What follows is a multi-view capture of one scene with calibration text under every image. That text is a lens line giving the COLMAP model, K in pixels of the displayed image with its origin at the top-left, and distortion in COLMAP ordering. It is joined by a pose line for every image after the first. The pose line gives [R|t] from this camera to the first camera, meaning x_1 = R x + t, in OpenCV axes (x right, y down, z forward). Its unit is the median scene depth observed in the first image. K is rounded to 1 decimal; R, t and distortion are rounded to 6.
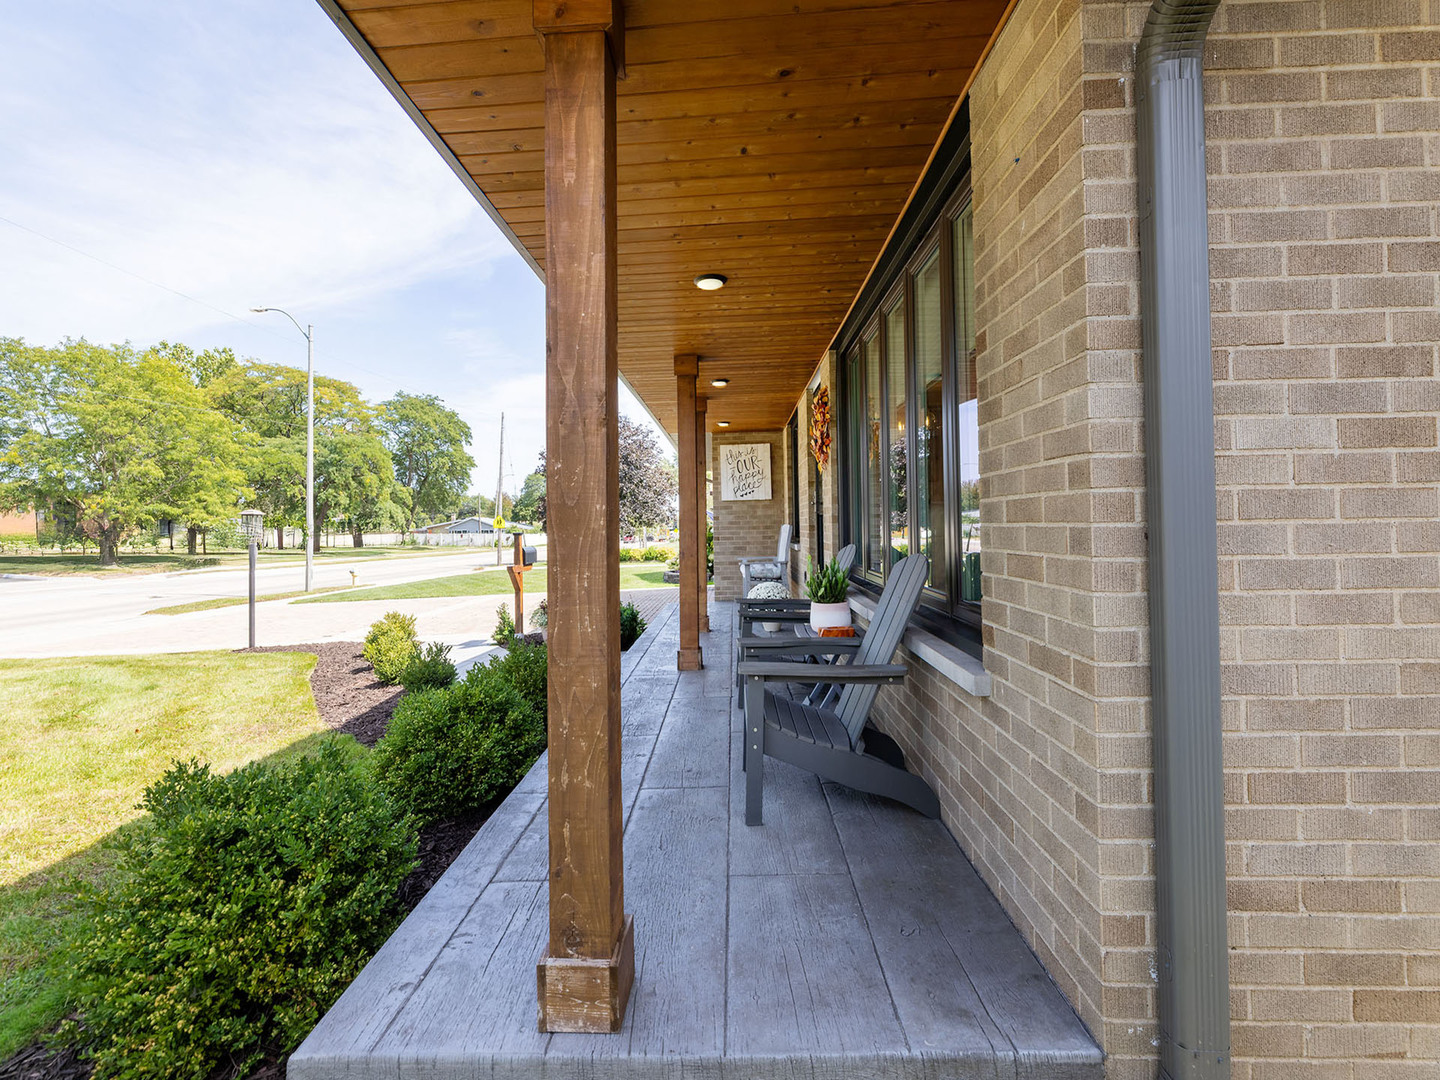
lens RADIAL K [[583.4, 0, 714.0], [0, 583.4, 524.9], [0, 0, 1]] dist [-0.001409, 0.000142]
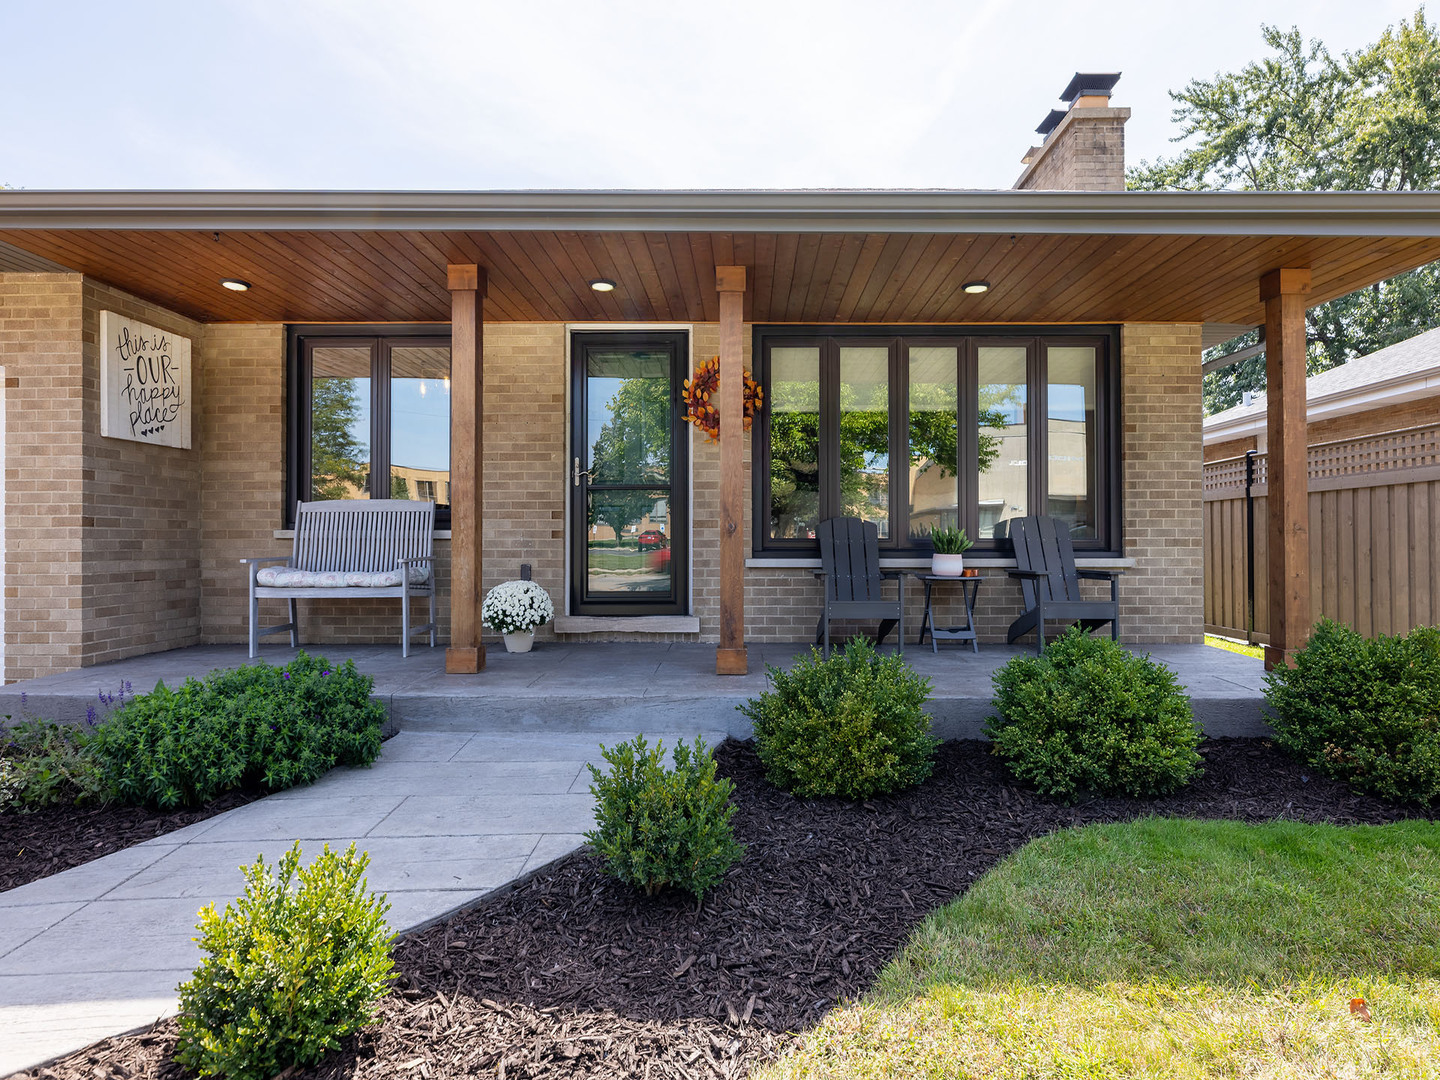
lens RADIAL K [[754.9, 0, 723.1], [0, 754.9, 536.0], [0, 0, 1]] dist [-0.002641, 0.001282]
pose [[-0.016727, 0.025565, 0.999533, -0.562210], [-0.000739, 0.999672, -0.025581, 0.048013], [-0.999860, -0.001167, -0.016703, 0.542449]]
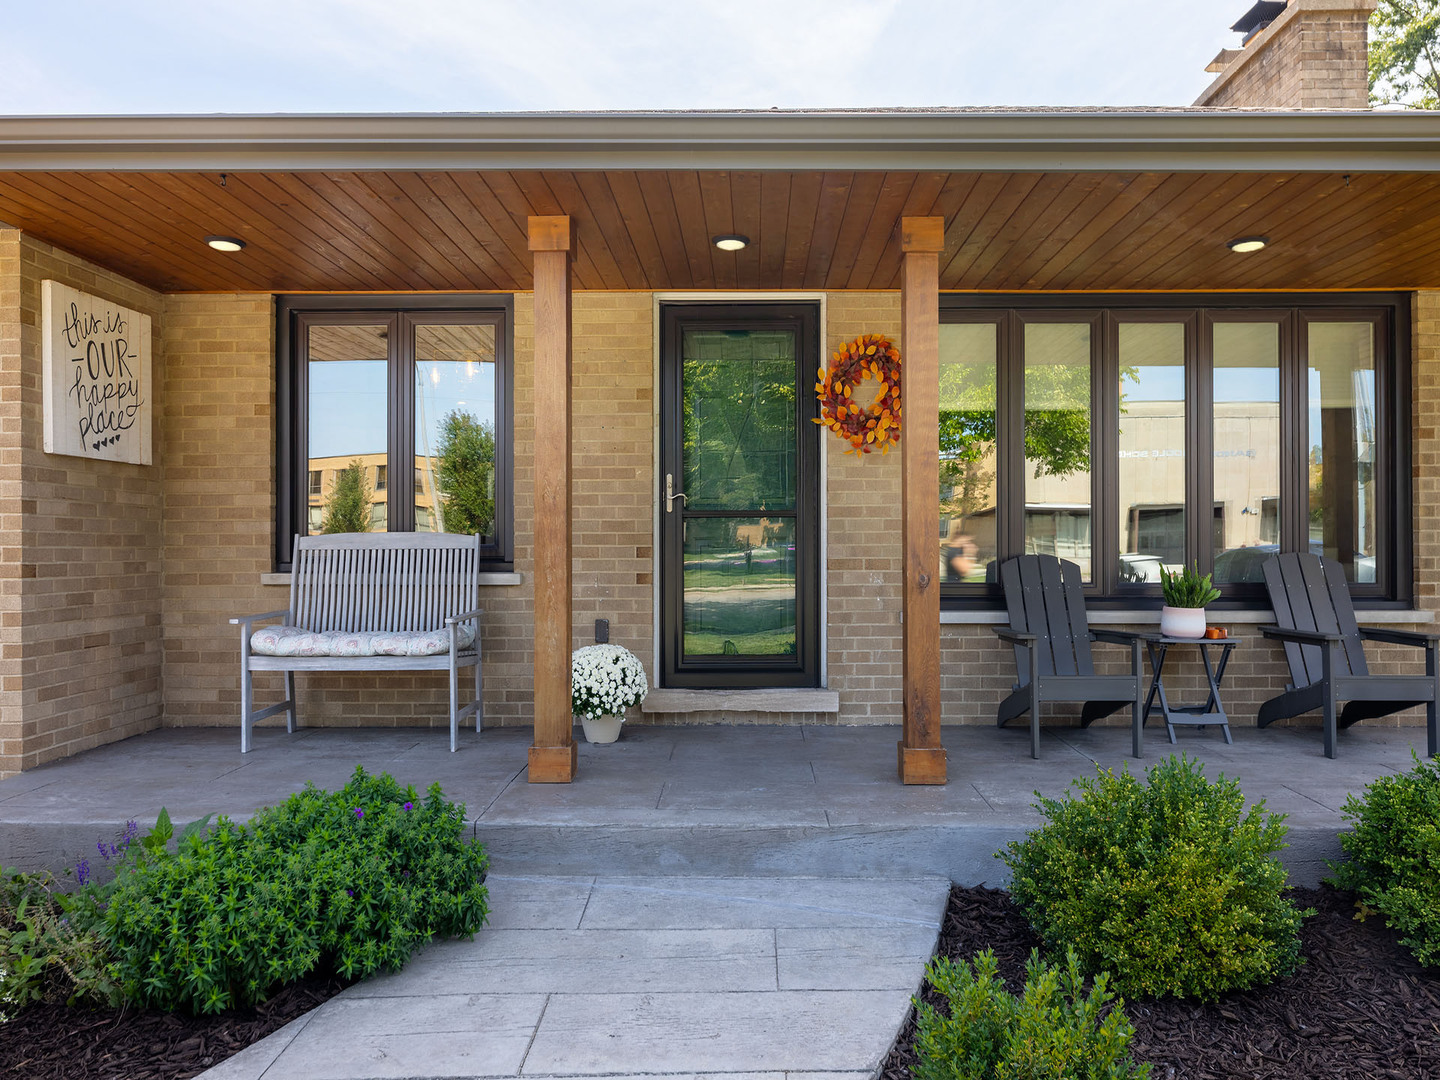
lens RADIAL K [[947.0, 0, 717.7], [0, 947.0, 544.2], [0, 0, 1]] dist [-0.001970, 0.000987]
pose [[-0.010592, 0.022270, 0.999696, -0.510813], [0.000708, 0.999752, -0.022264, 0.020699], [-0.999944, 0.000472, -0.010606, 0.637383]]
